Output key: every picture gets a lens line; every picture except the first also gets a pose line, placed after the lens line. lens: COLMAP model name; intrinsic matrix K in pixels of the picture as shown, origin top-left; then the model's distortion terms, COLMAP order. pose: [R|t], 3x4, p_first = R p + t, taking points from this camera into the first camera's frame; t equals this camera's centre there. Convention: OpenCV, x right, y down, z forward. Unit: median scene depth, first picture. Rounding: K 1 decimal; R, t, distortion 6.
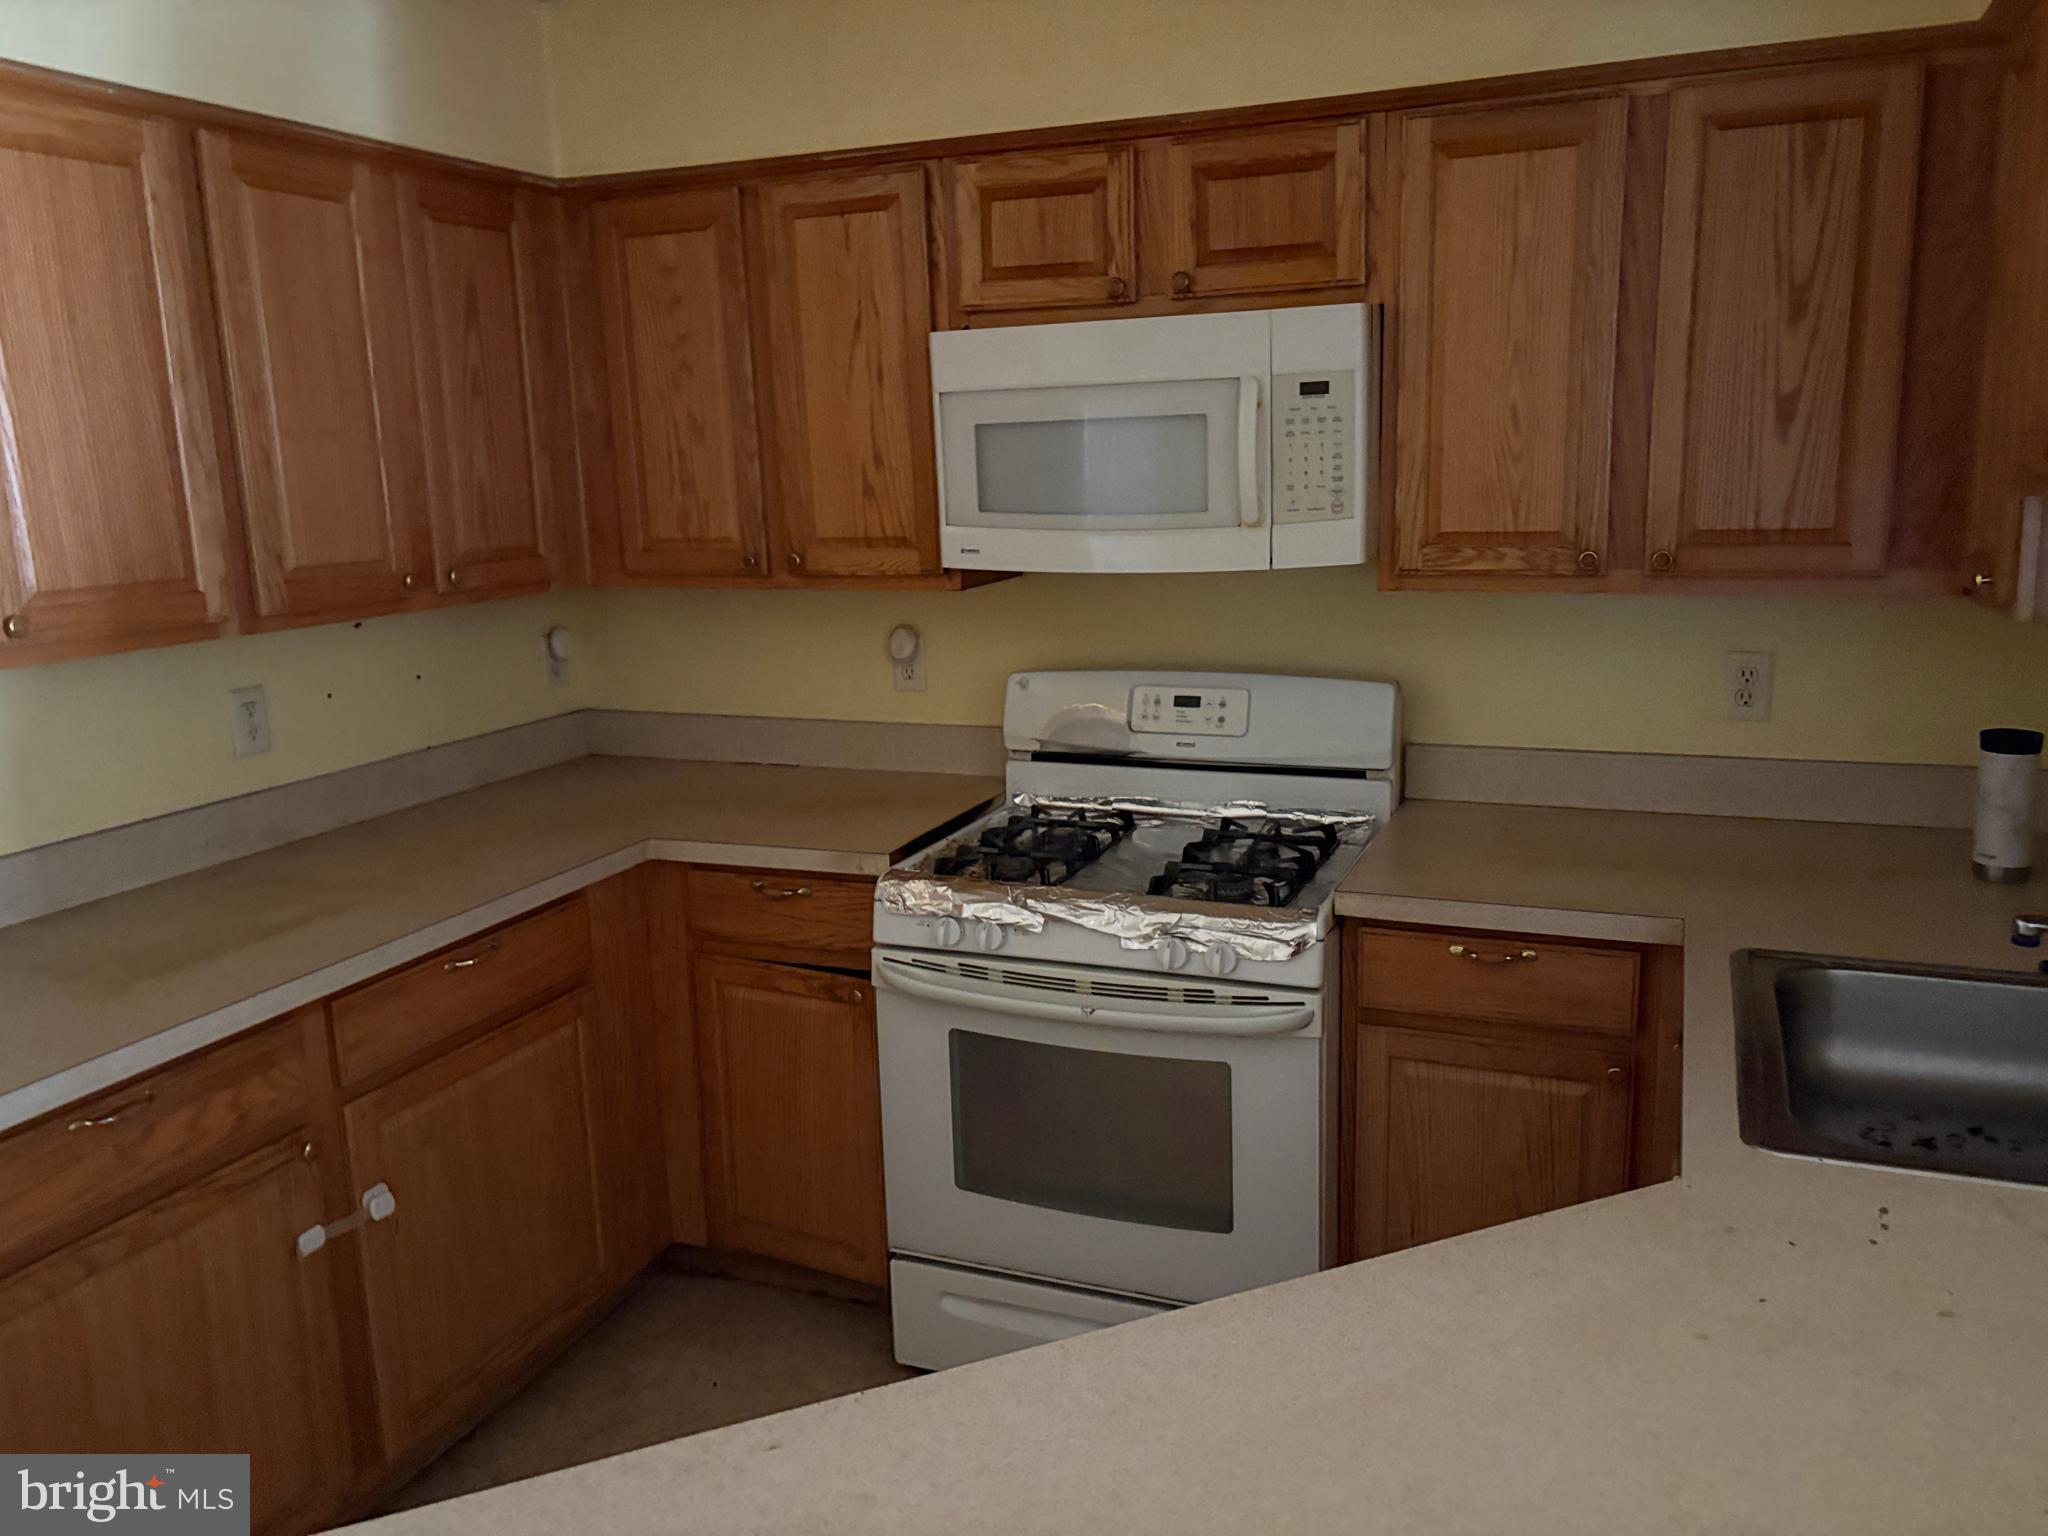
lens RADIAL K [[1555.1, 0, 1023.1], [0, 1555.1, 779.0], [0, 0, 1]] dist [0.030096, -0.020918]
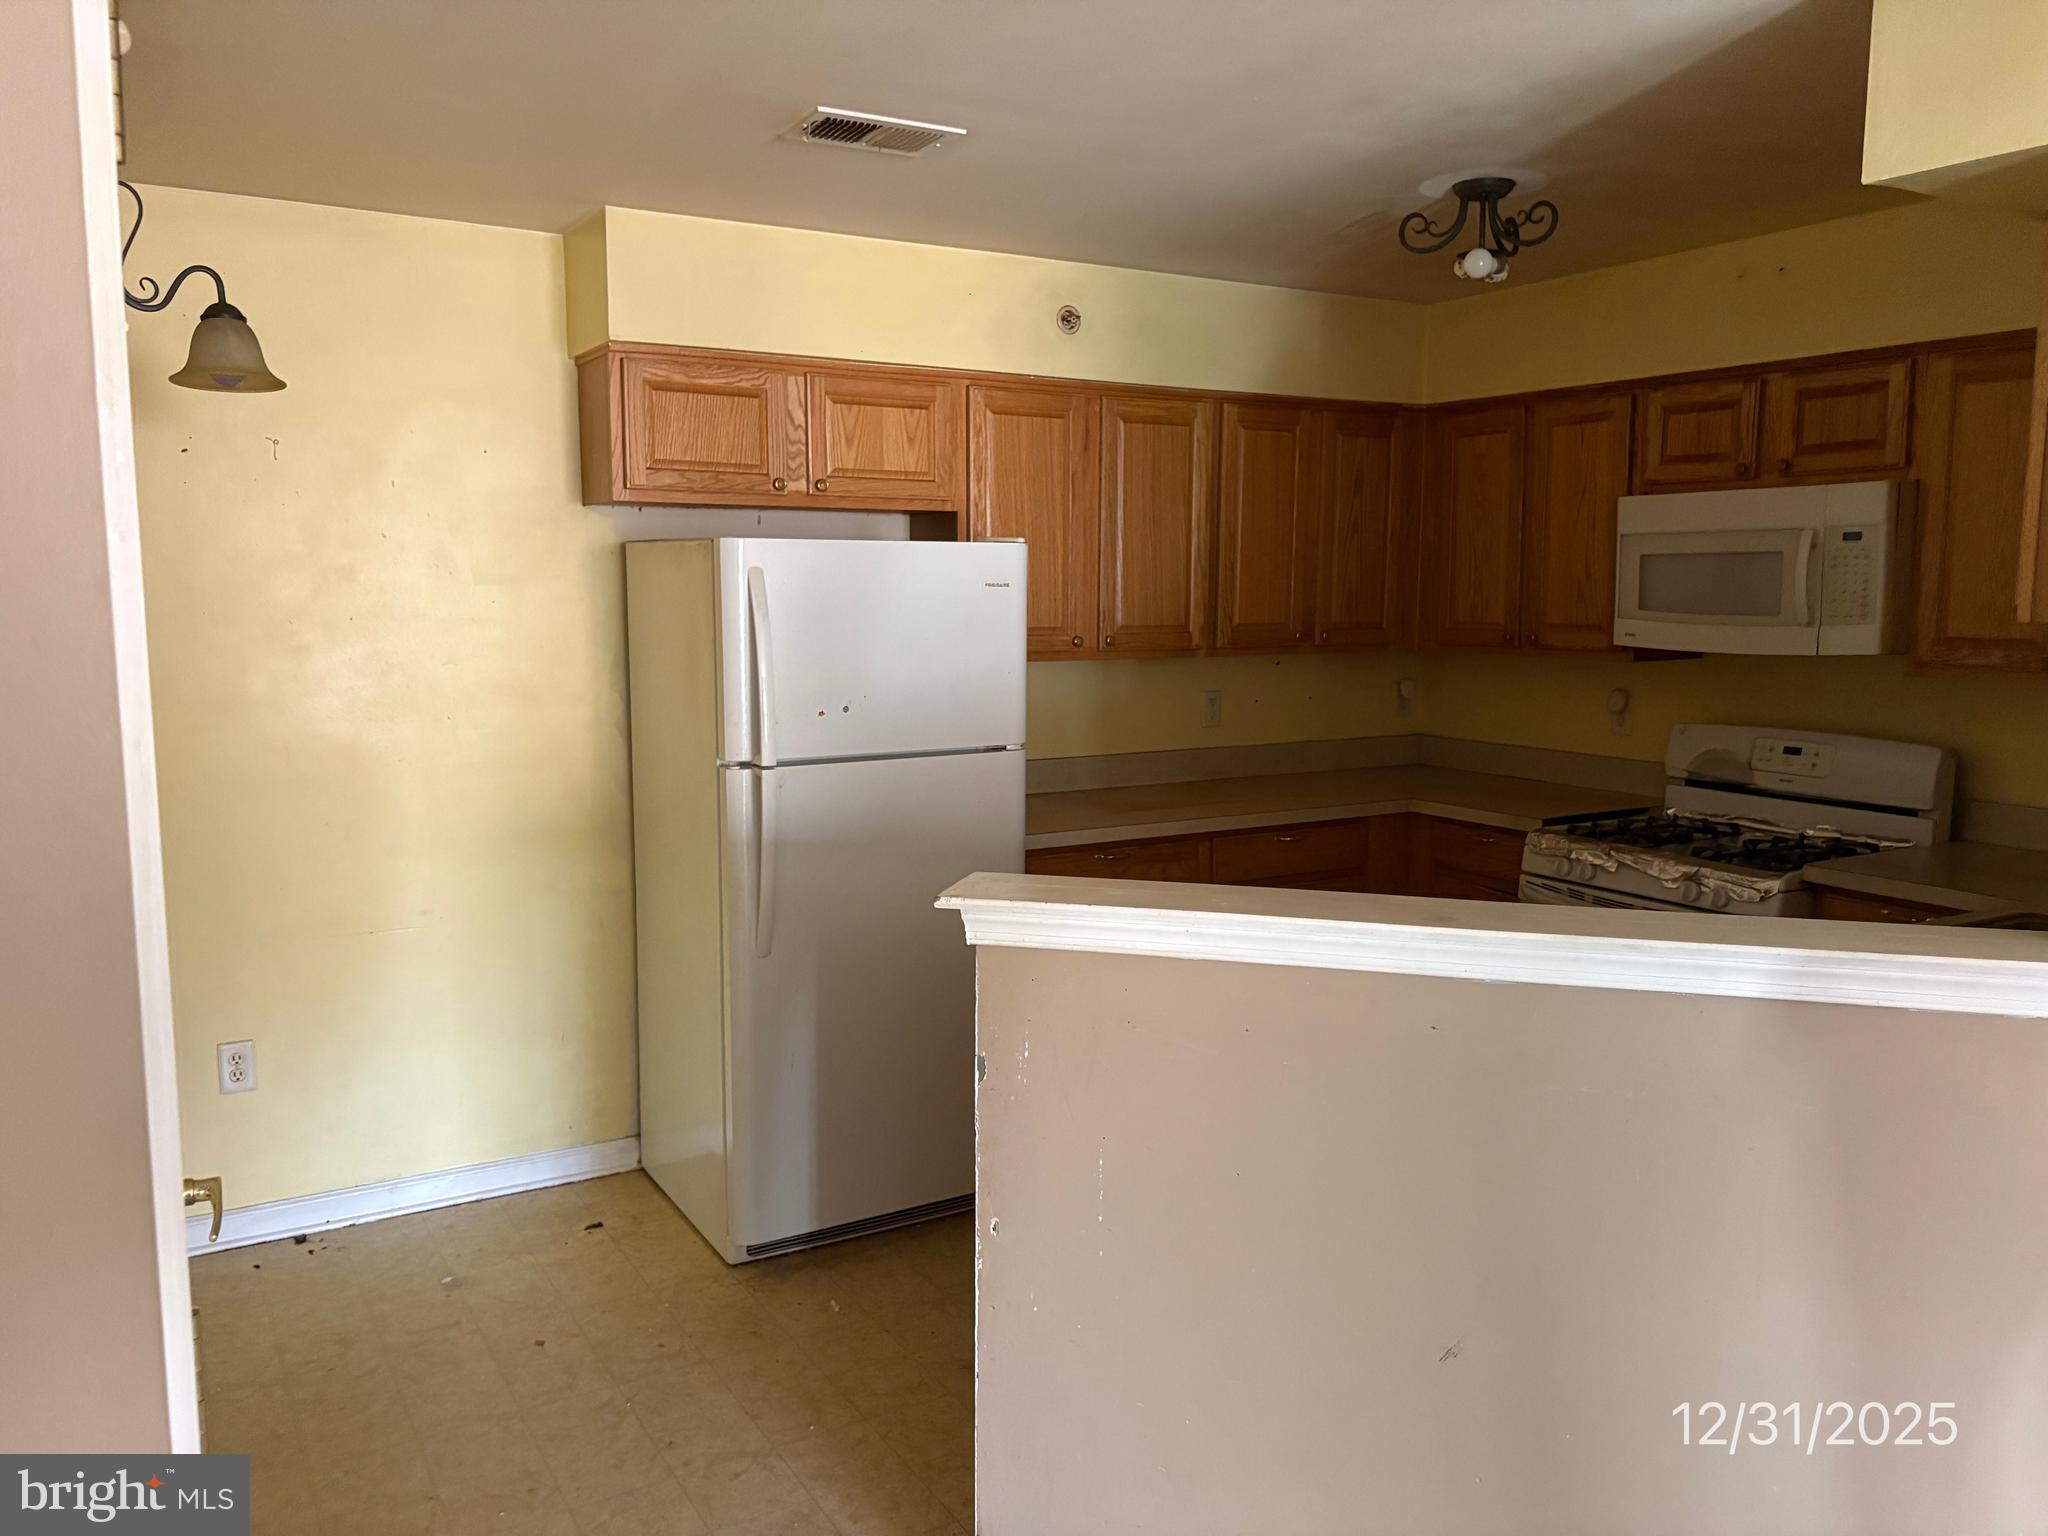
lens RADIAL K [[1555.1, 0, 1023.1], [0, 1555.1, 779.0], [0, 0, 1]] dist [0.030096, -0.020918]
pose [[0.794554, 0.107183, -0.597659, 0.446379], [-0.148293, 0.988745, -0.019828, 0.118870], [0.588807, 0.104383, 0.801505, -0.605207]]
